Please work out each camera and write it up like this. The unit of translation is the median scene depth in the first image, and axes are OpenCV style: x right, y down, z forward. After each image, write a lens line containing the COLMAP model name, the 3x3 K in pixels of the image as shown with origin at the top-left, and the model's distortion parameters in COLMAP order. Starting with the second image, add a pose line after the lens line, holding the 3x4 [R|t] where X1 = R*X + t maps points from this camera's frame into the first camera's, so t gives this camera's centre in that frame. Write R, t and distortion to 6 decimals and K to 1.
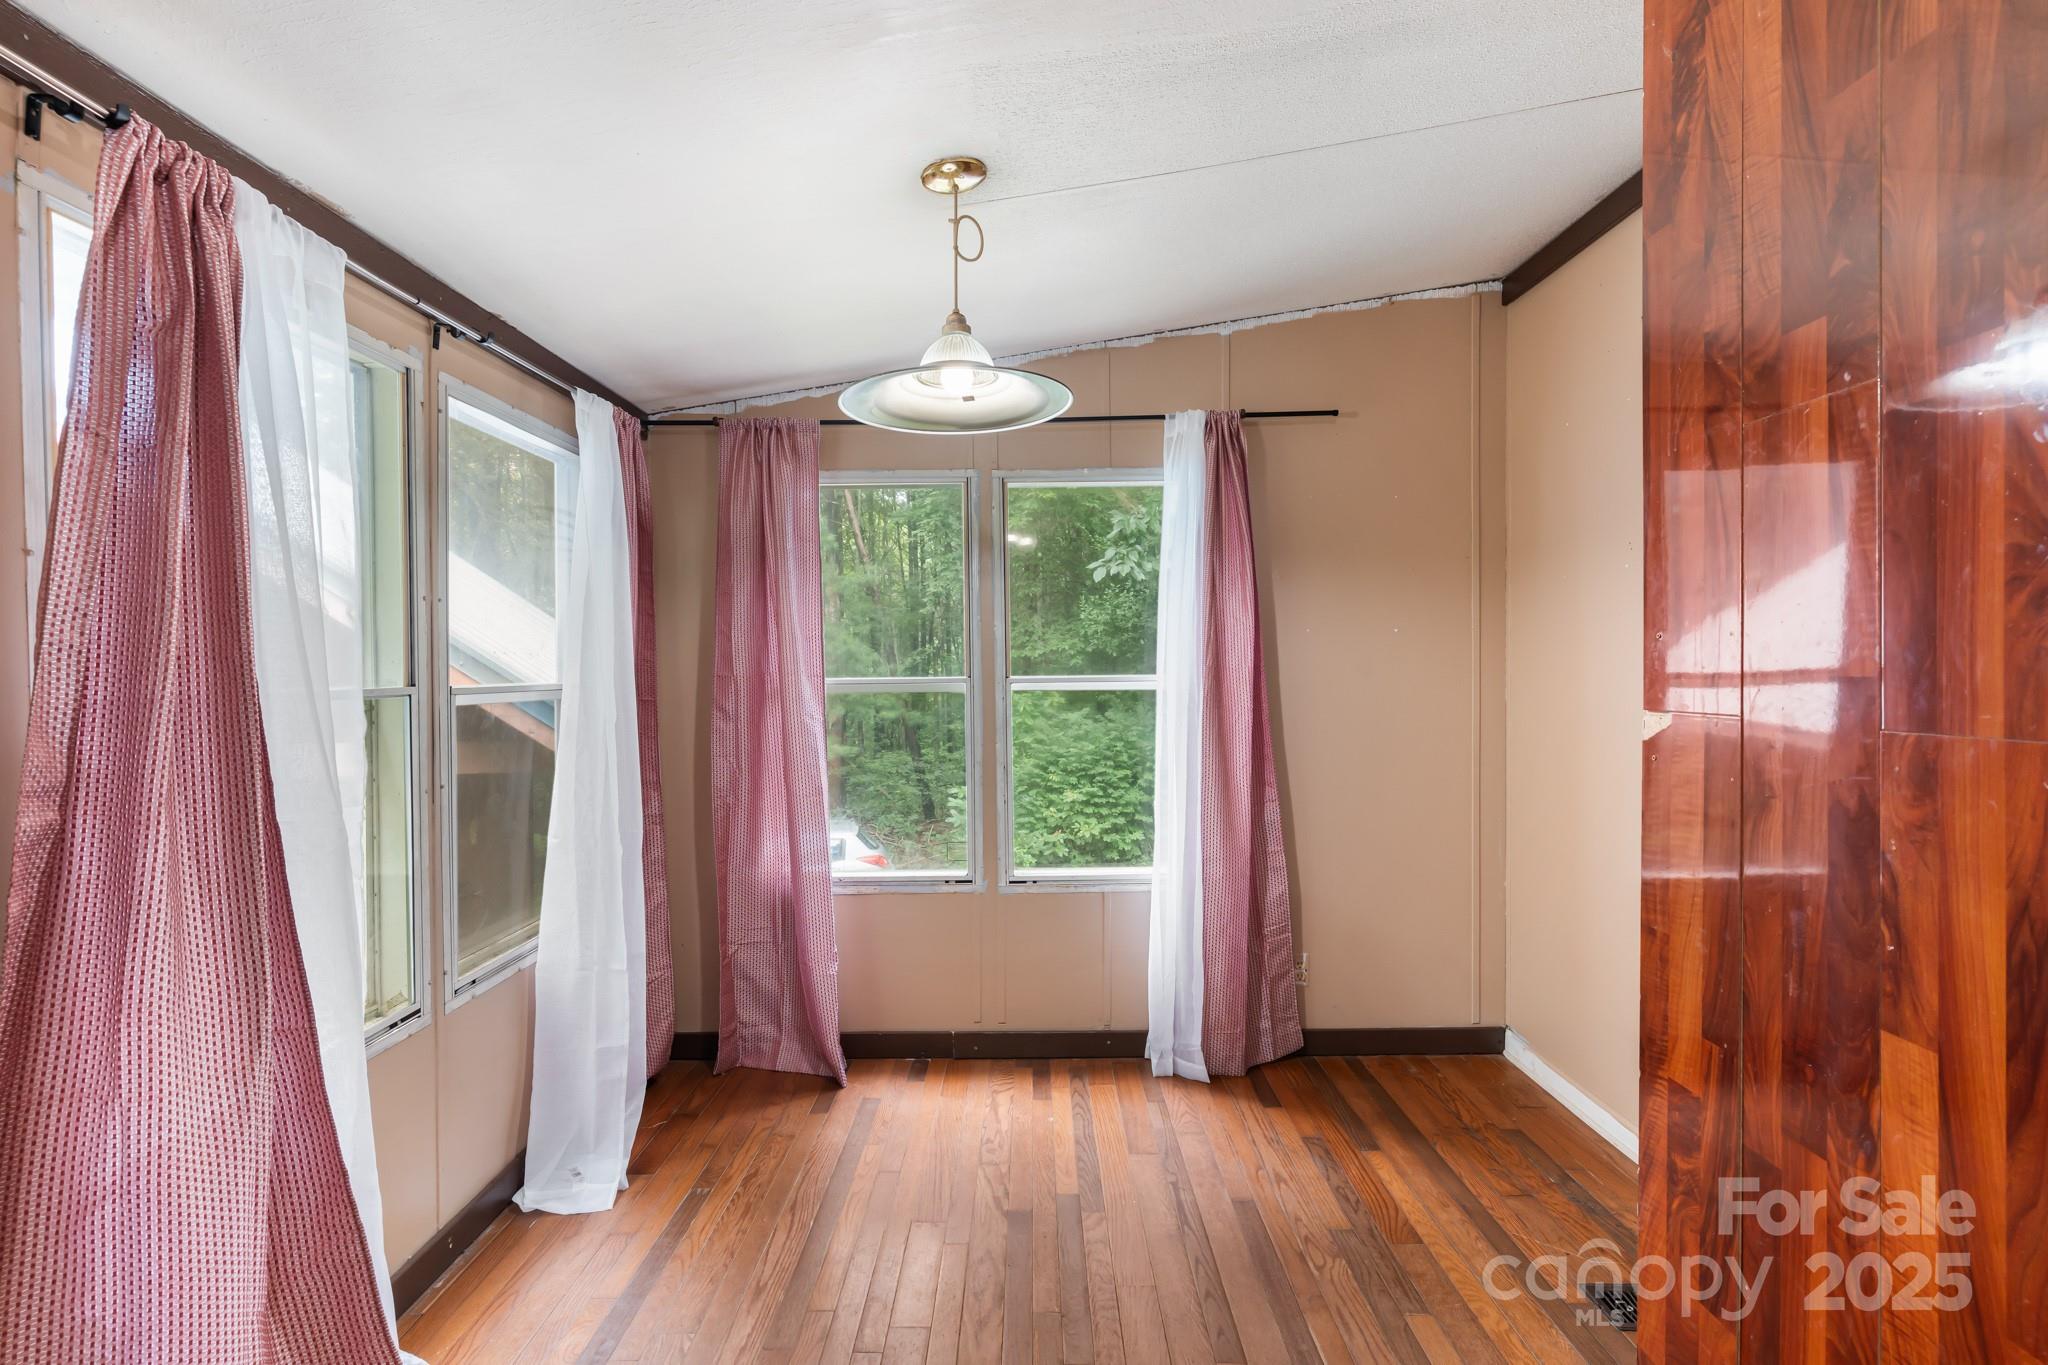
lens RADIAL K [[968.7, 0, 1029.0], [0, 968.7, 684.9], [0, 0, 1]] dist [0.001980, -0.001264]
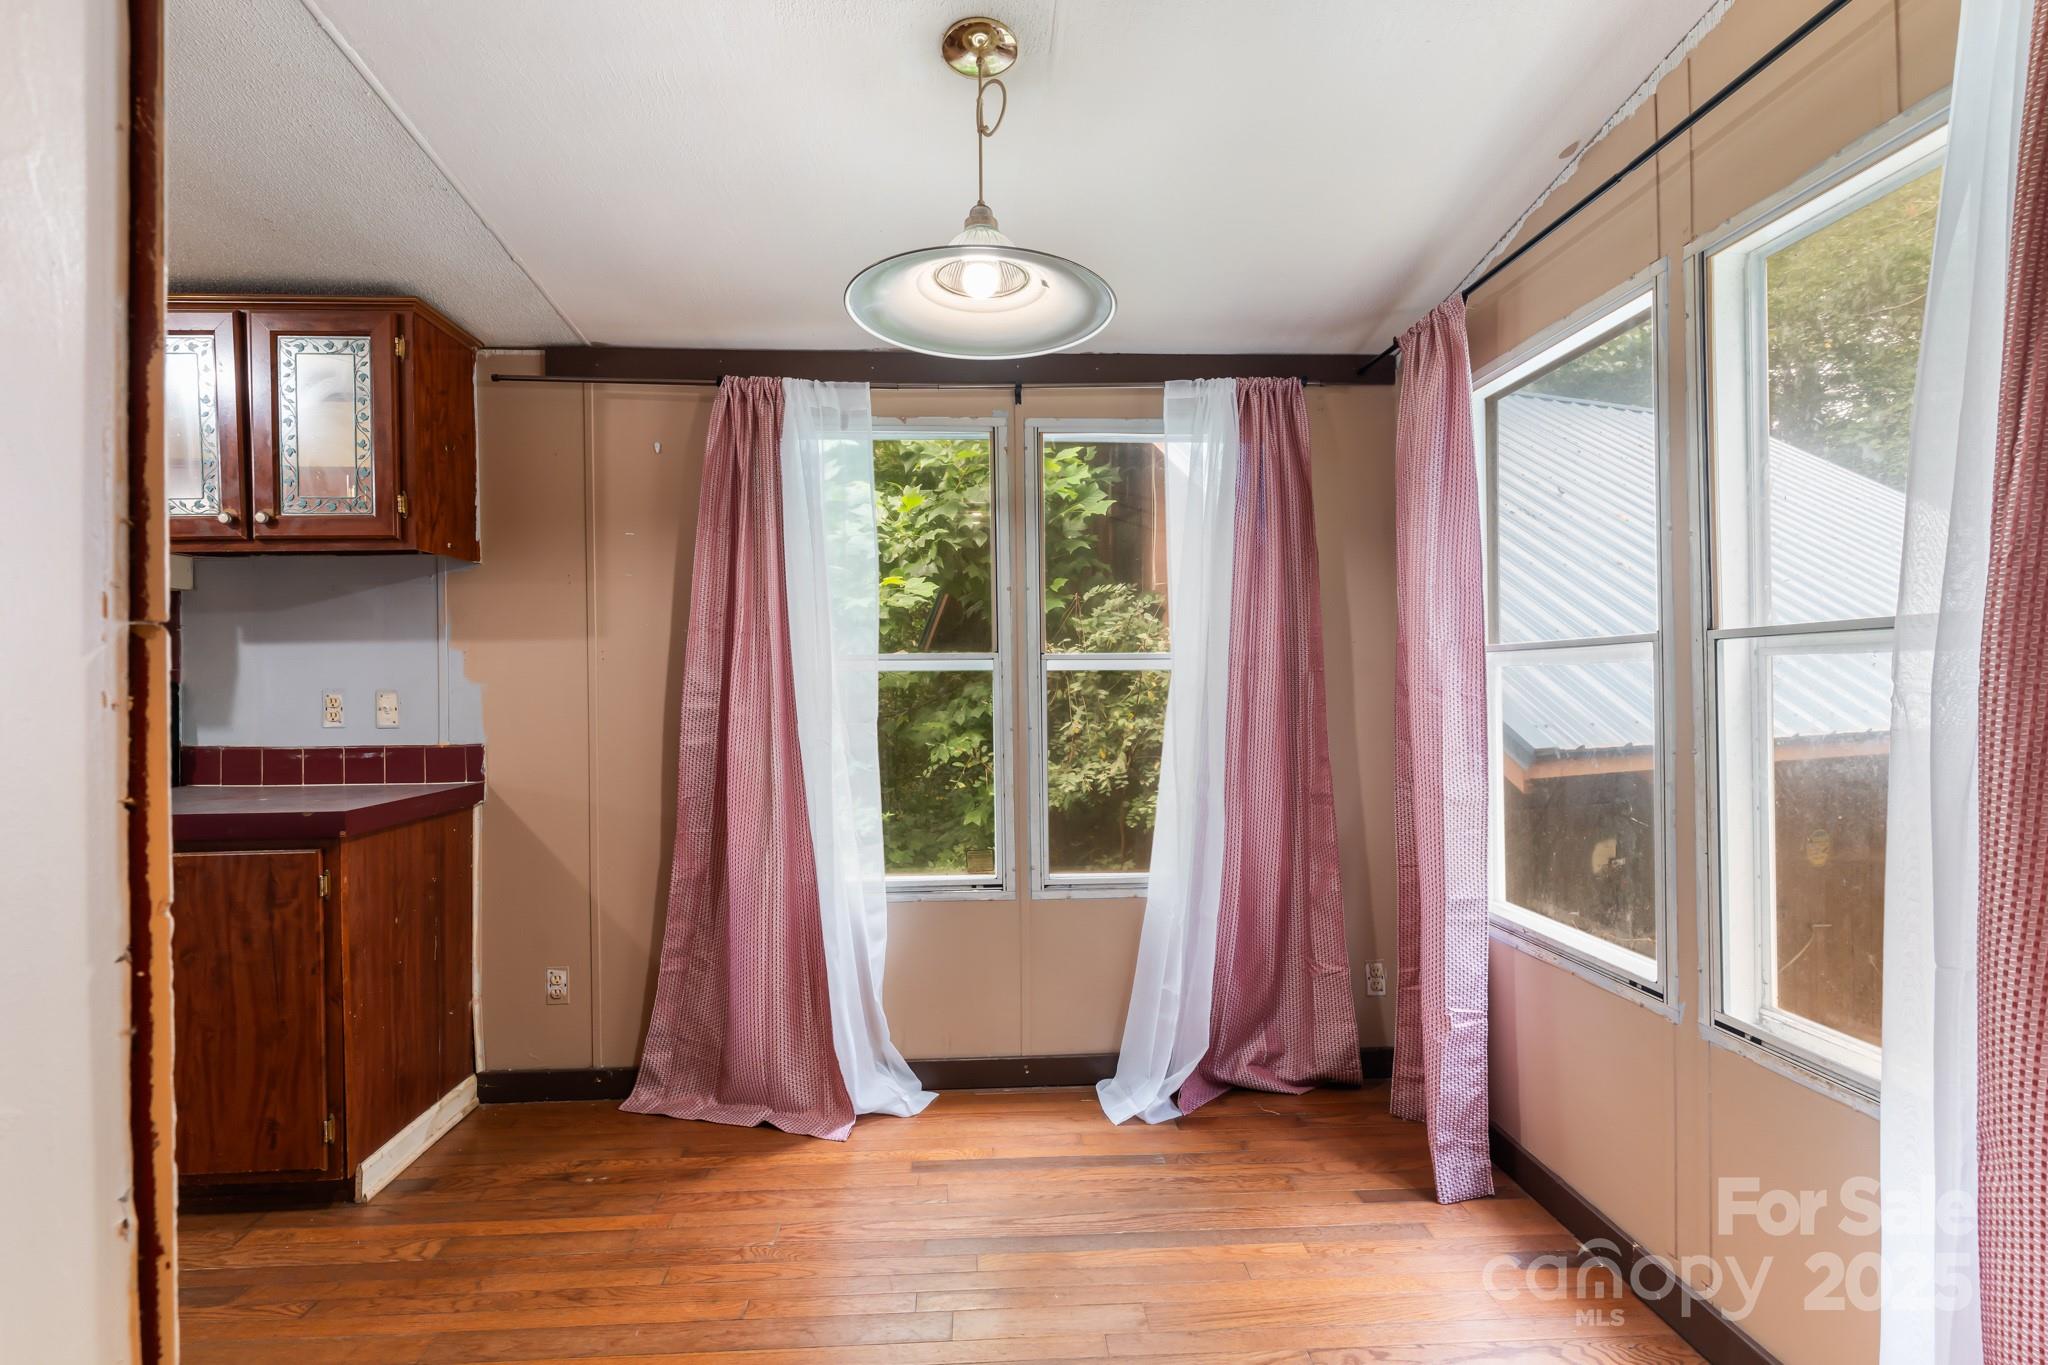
lens RADIAL K [[968.7, 0, 1025.9], [0, 968.7, 681.4], [0, 0, 1]] dist [0.001980, -0.001264]
pose [[0.061272, 0.006697, -0.998099, 0.491402], [-0.011822, 0.999912, 0.005984, 0.022362], [0.998051, 0.011433, 0.061346, 0.613922]]
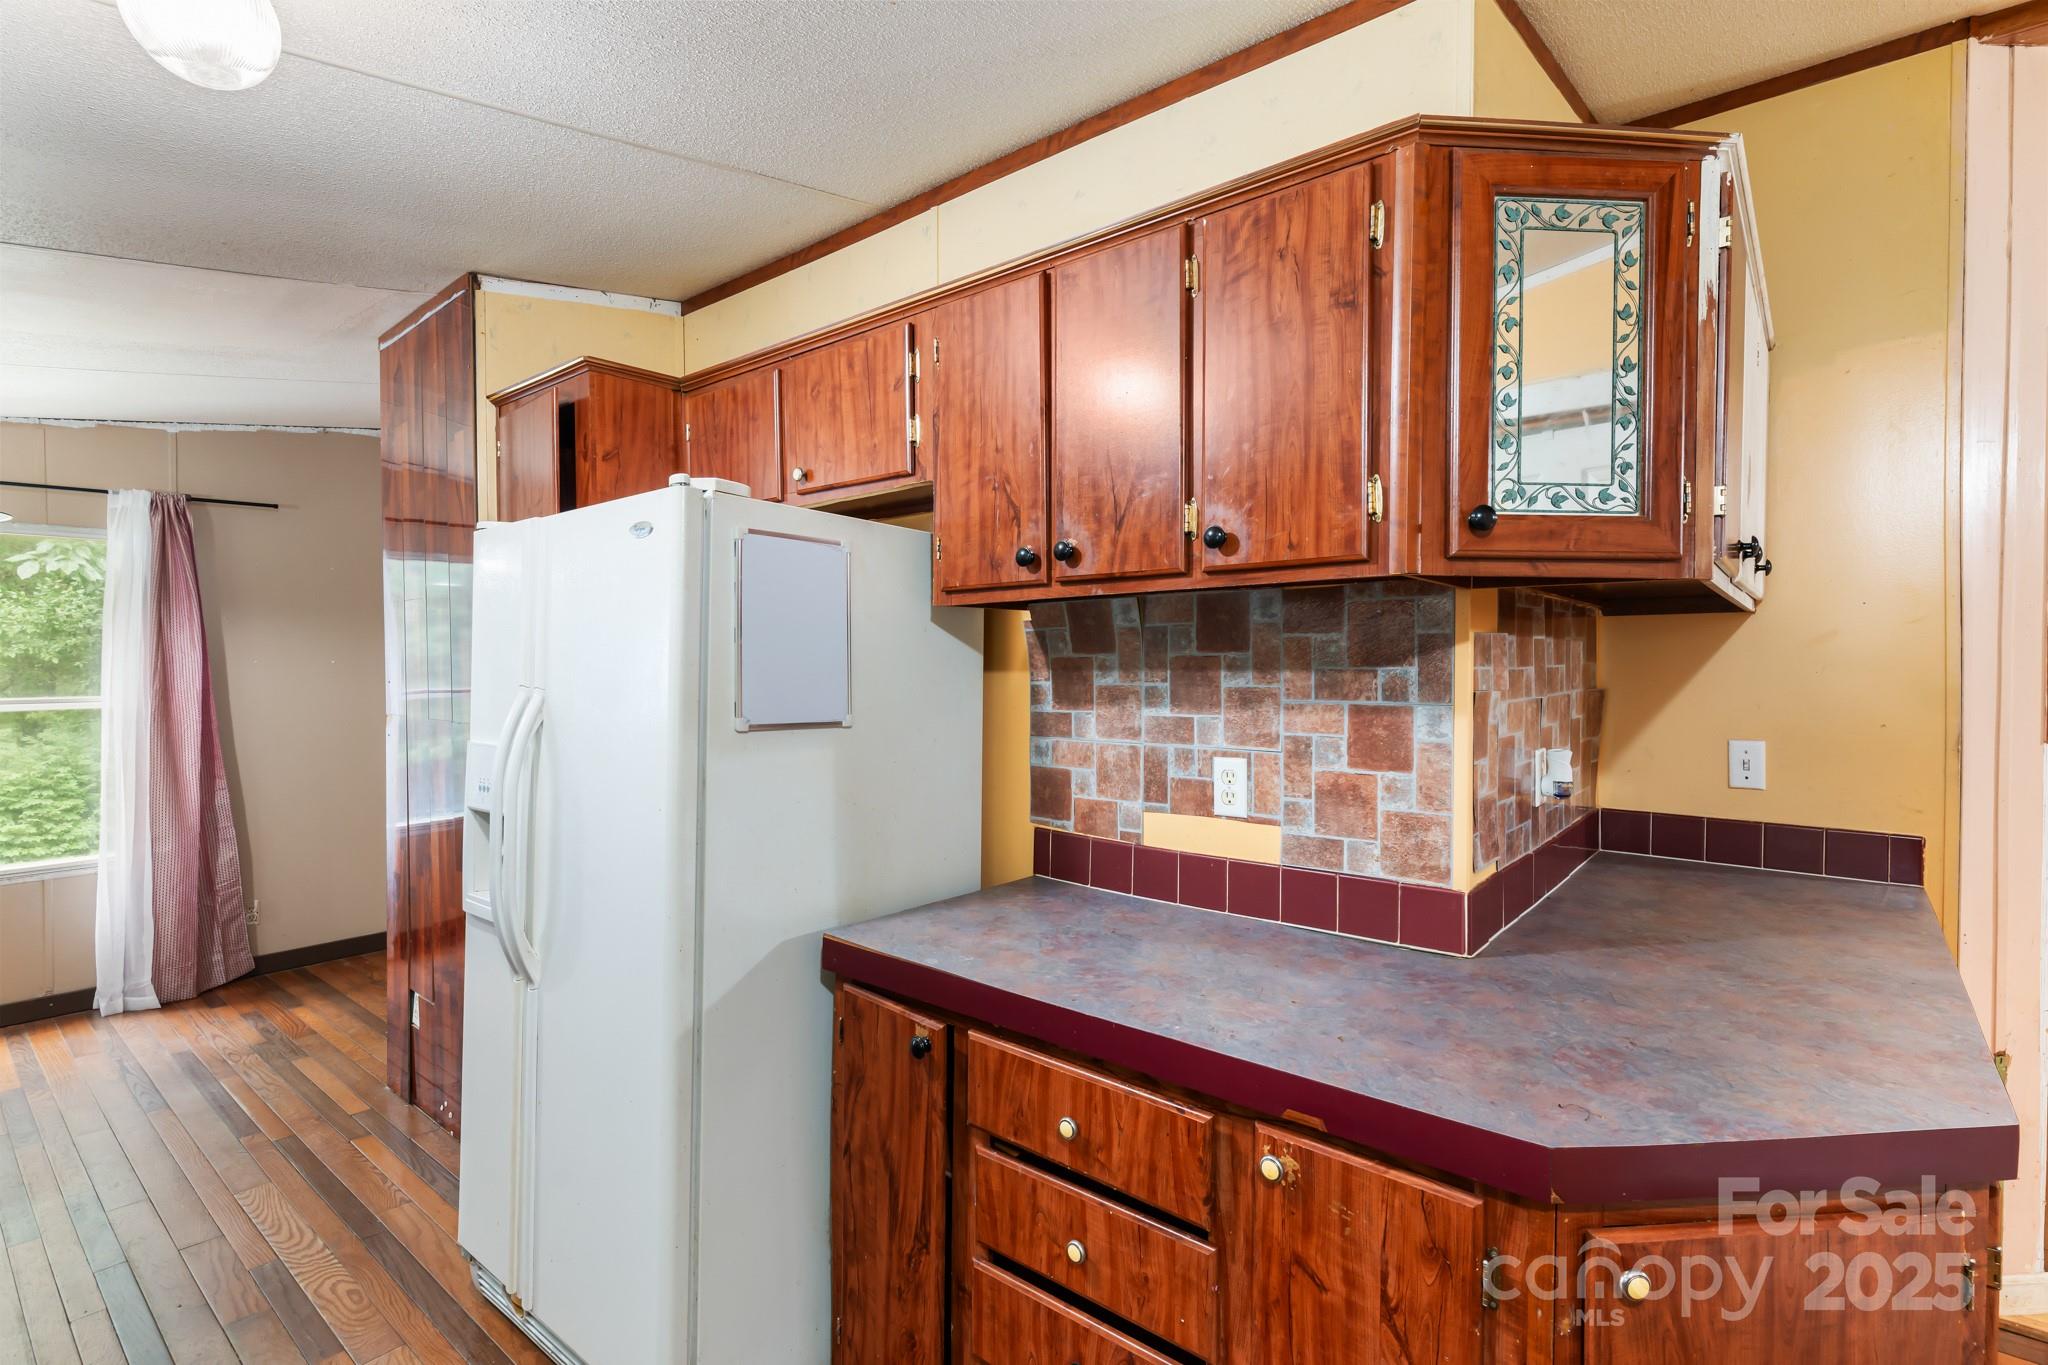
lens RADIAL K [[968.7, 0, 1030.4], [0, 968.7, 681.7], [0, 0, 1]] dist [0.001980, -0.001264]
pose [[0.639331, -0.007938, 0.768891, -0.064725], [0.013954, 0.999902, -0.001280, -0.011383], [-0.768805, 0.011547, 0.639379, -0.731704]]
